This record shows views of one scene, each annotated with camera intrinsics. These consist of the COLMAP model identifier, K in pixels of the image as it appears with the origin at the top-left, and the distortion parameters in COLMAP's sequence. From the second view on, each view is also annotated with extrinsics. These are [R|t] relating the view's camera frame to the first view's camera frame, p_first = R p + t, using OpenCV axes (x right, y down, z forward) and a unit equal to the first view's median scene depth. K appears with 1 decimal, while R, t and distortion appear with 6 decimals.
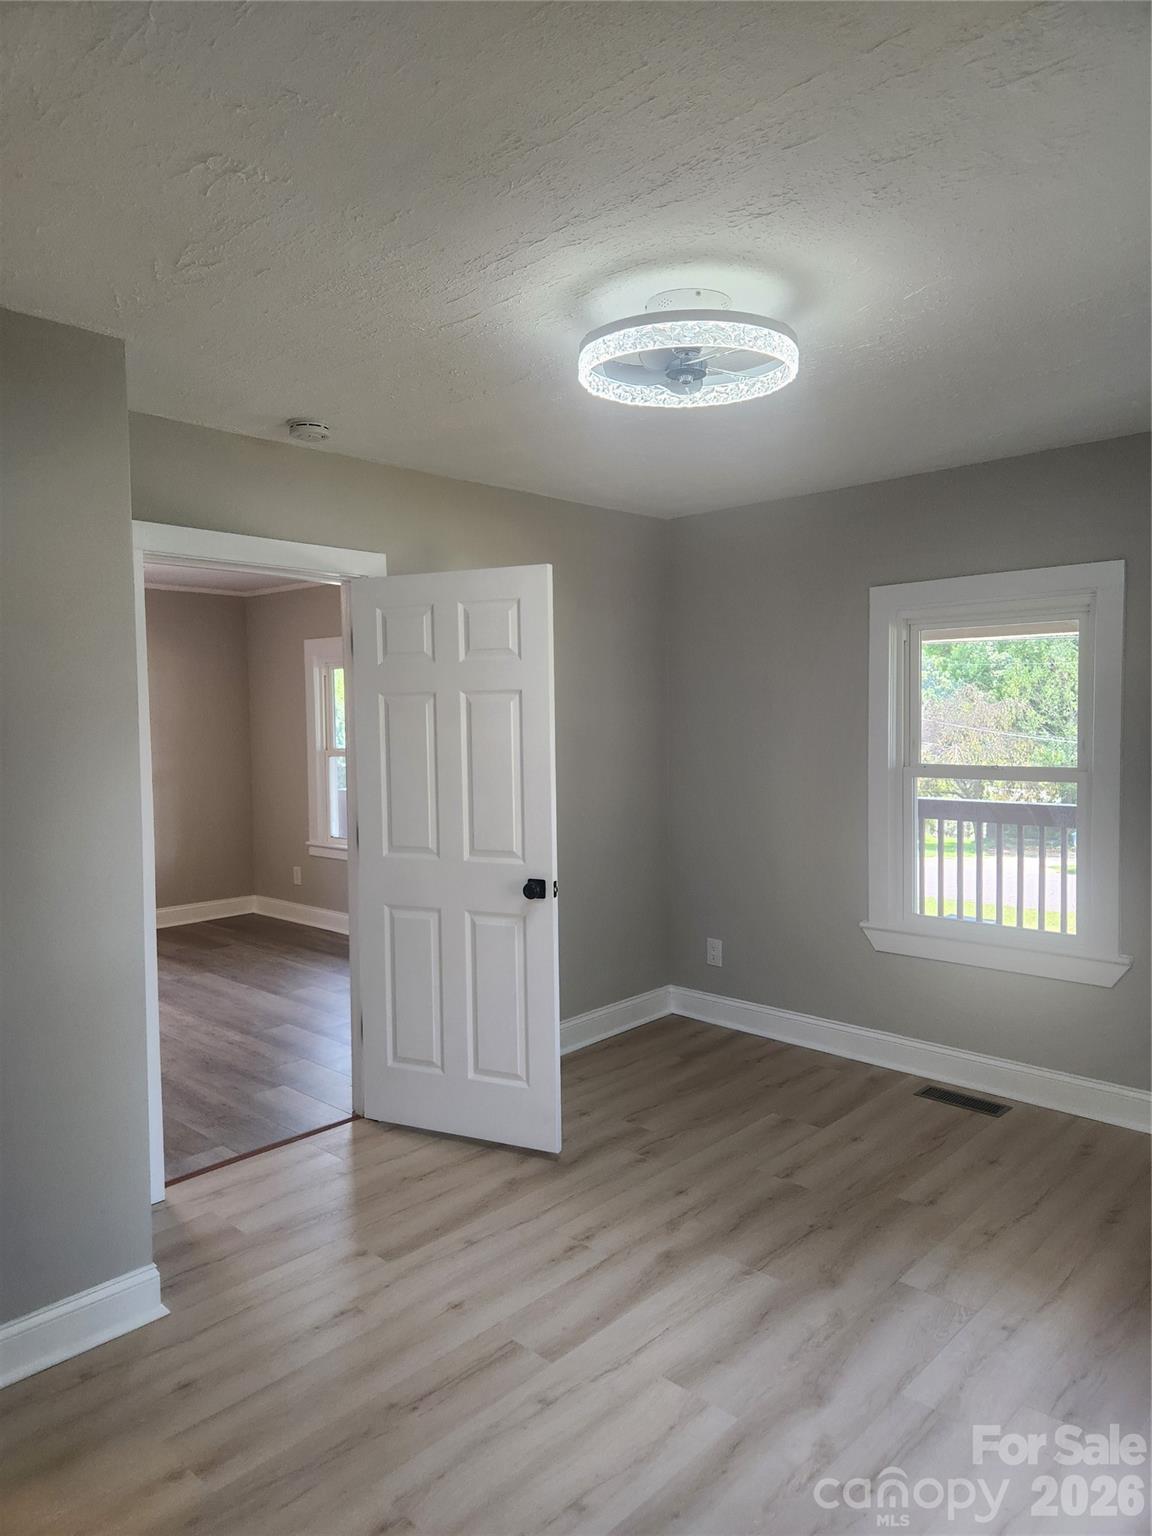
lens RADIAL K [[1038.0, 0, 600.7], [0, 1038.0, 765.5], [0, 0, 1]] dist [0.082075, -0.078161]
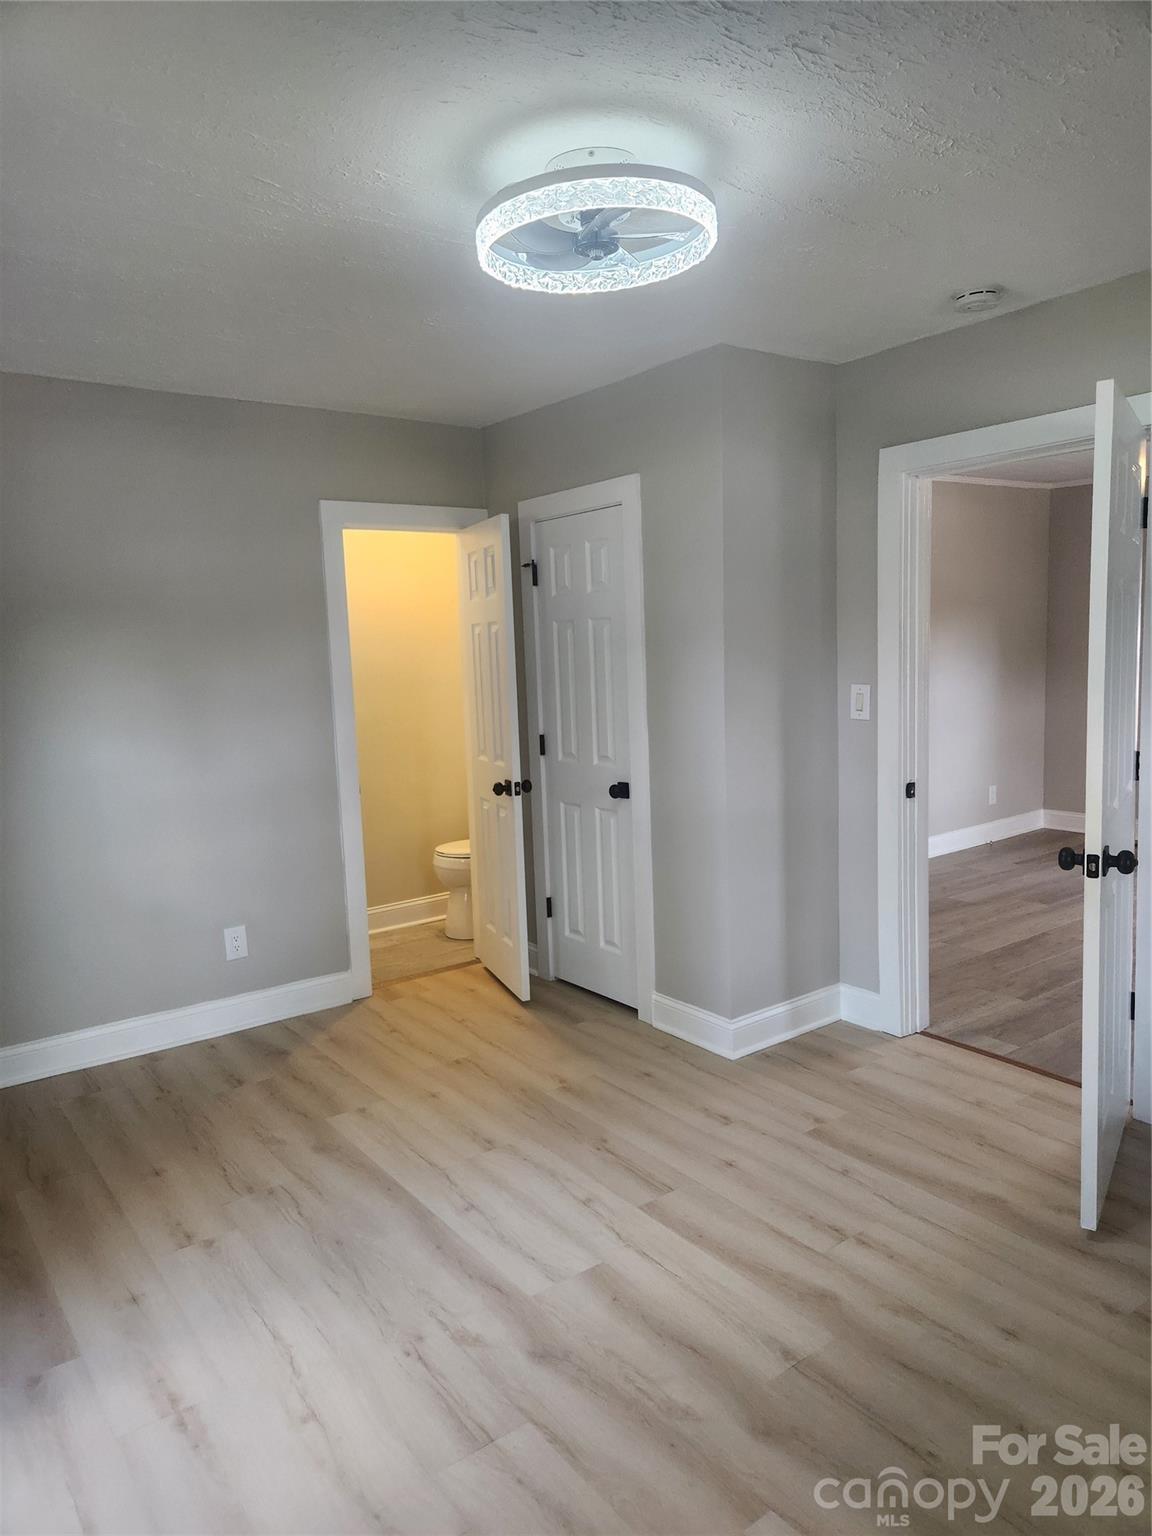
lens RADIAL K [[1038.0, 0, 600.7], [0, 1038.0, 765.5], [0, 0, 1]] dist [0.082075, -0.078161]
pose [[-0.181777, 0.137007, -0.973749, 0.889831], [-0.010741, 0.989911, 0.141286, -0.071058], [0.983281, 0.036142, -0.178471, 0.997801]]
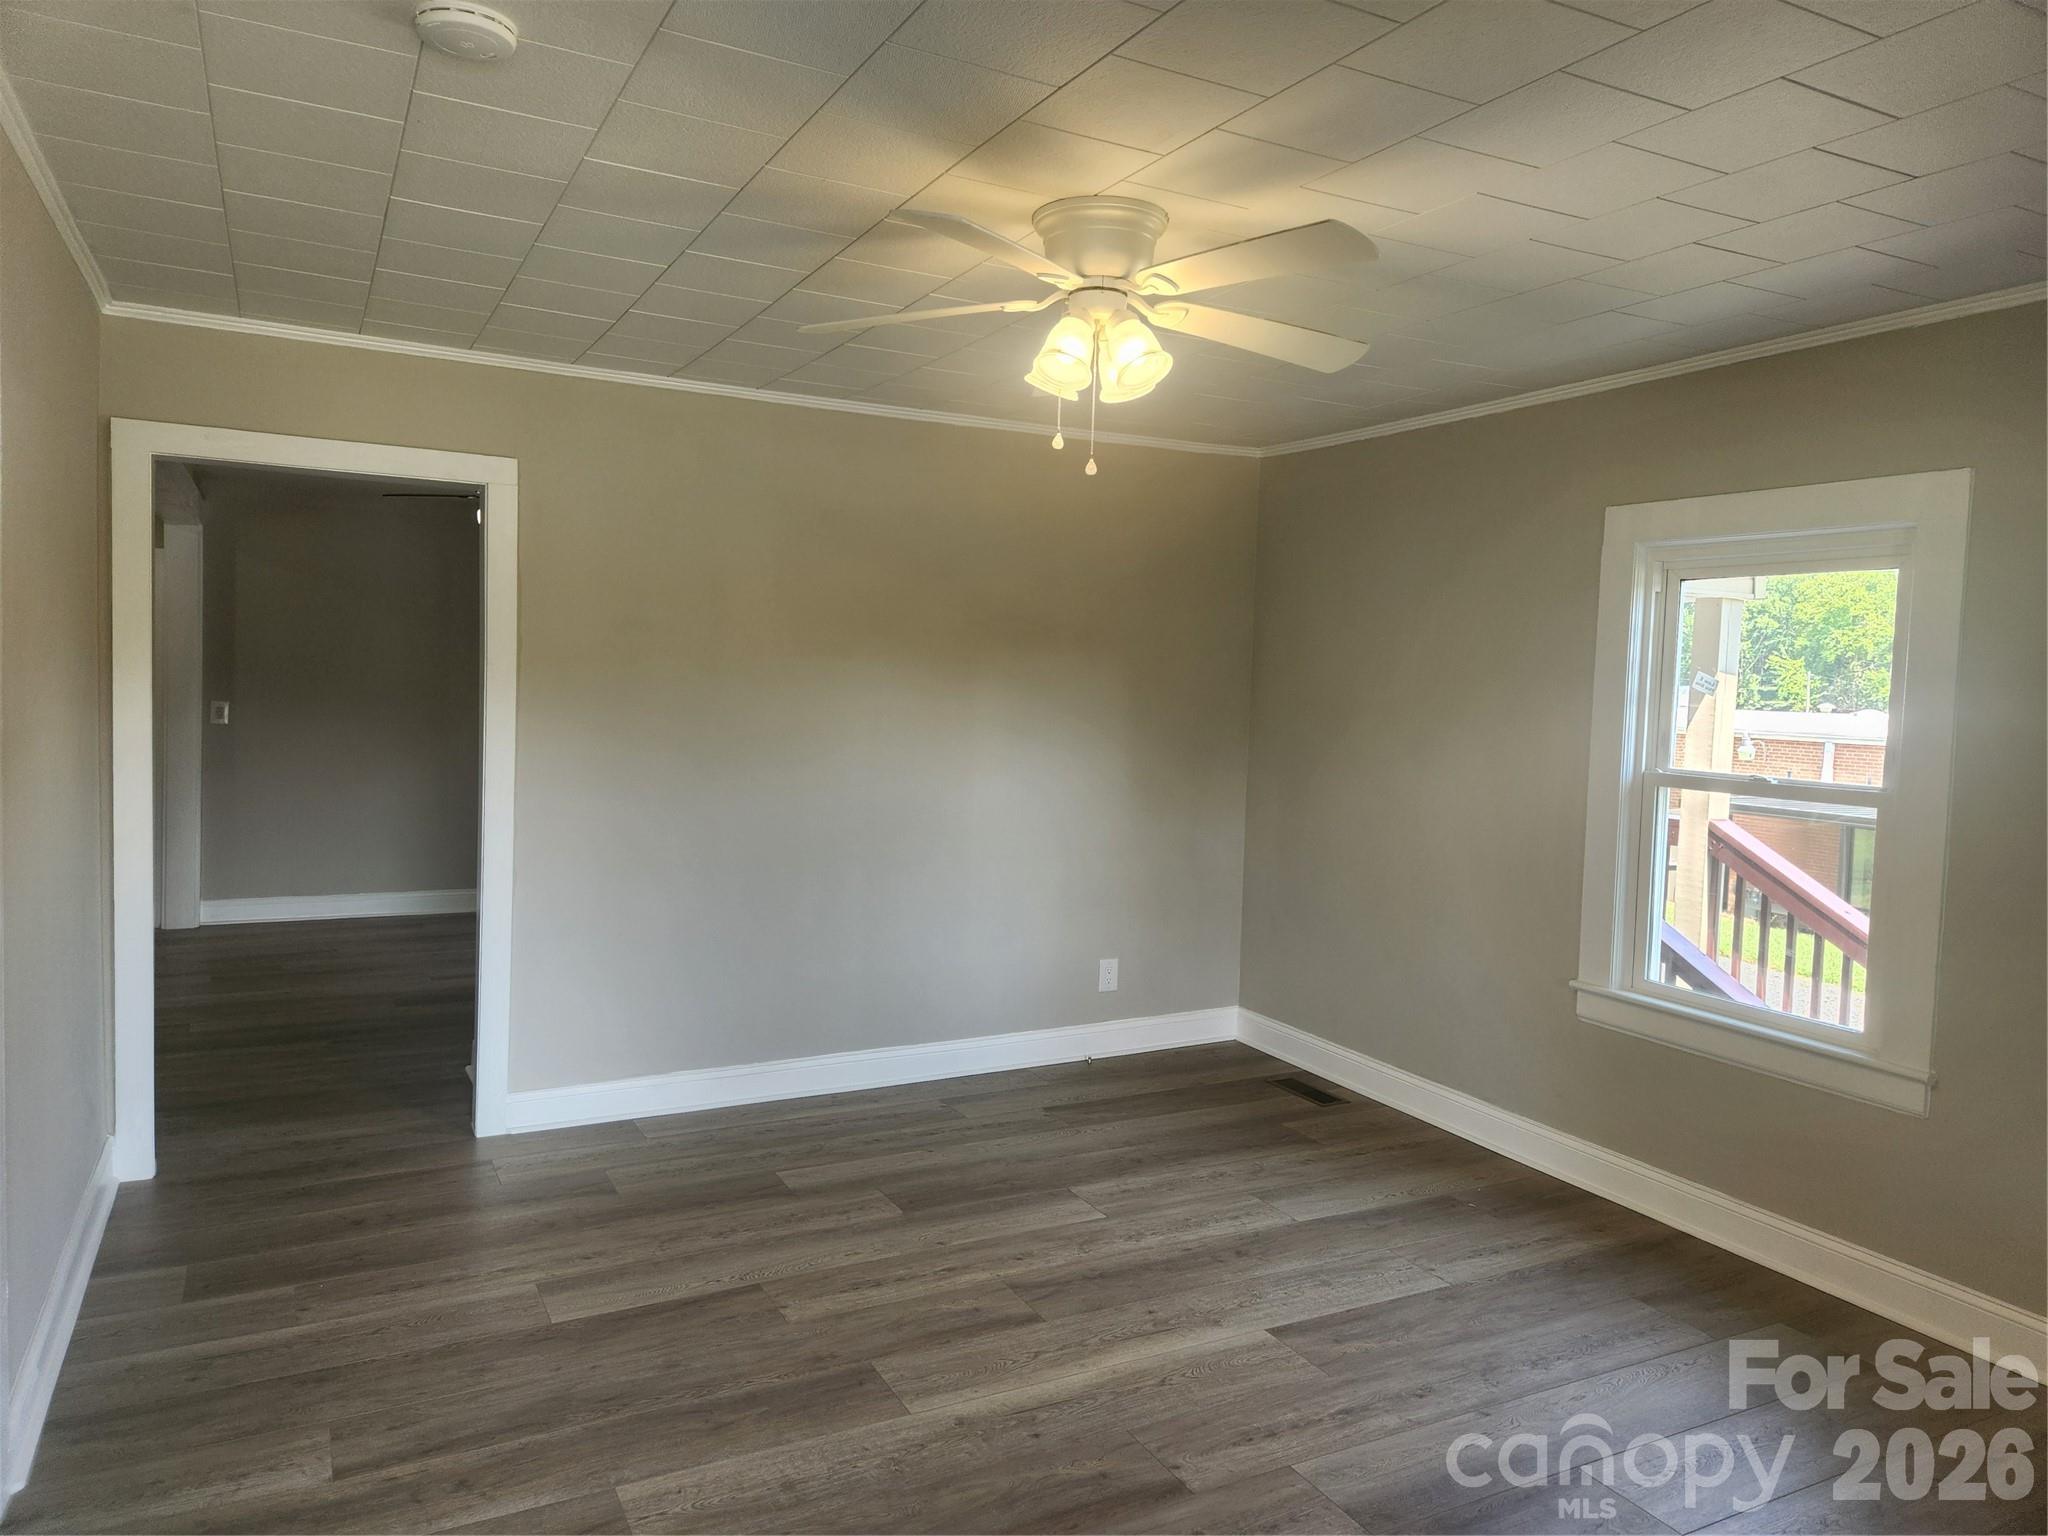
lens RADIAL K [[1384.0, 0, 1045.6], [0, 1384.0, 763.6], [0, 0, 1]] dist [0.082075, -0.078161]
pose [[-0.329772, 0.065572, -0.941781, 0.048665], [-0.075771, 0.992528, 0.095637, -0.125000], [0.941015, 0.102898, -0.322340, 2.034687]]
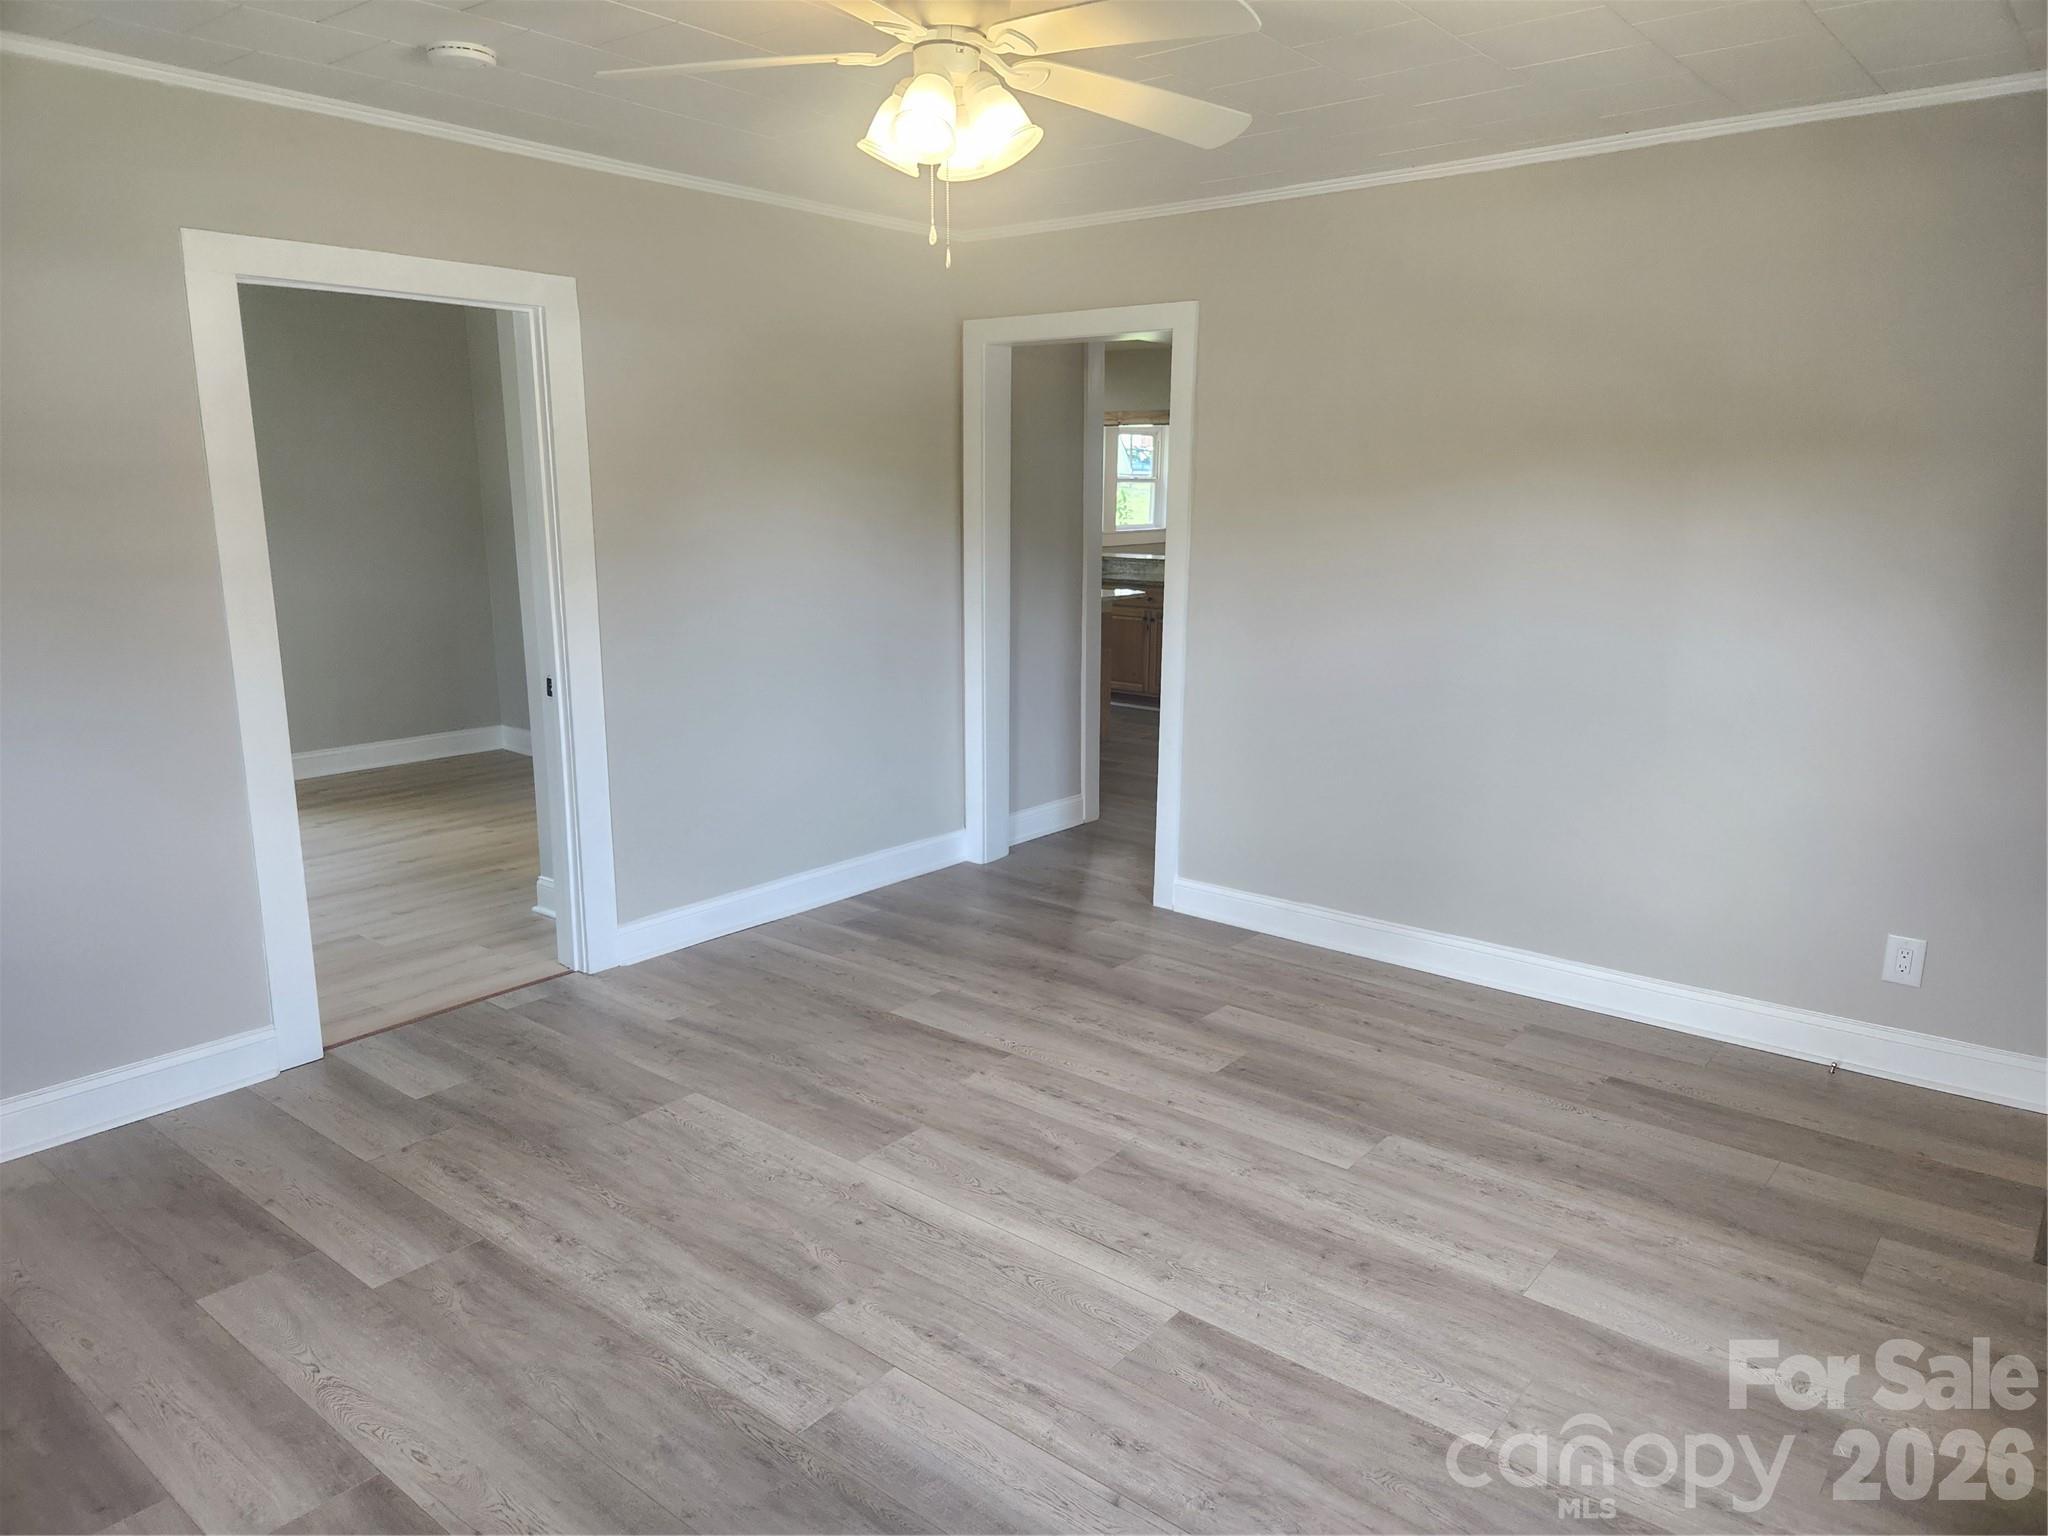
lens RADIAL K [[1384.0, 0, 1045.6], [0, 1384.0, 763.6], [0, 0, 1]] dist [0.082075, -0.078161]
pose [[-0.998211, 0.021387, -0.055839, -0.968829], [0.006428, 0.966814, 0.255400, -0.174307], [0.059448, 0.254584, -0.965222, 2.729806]]
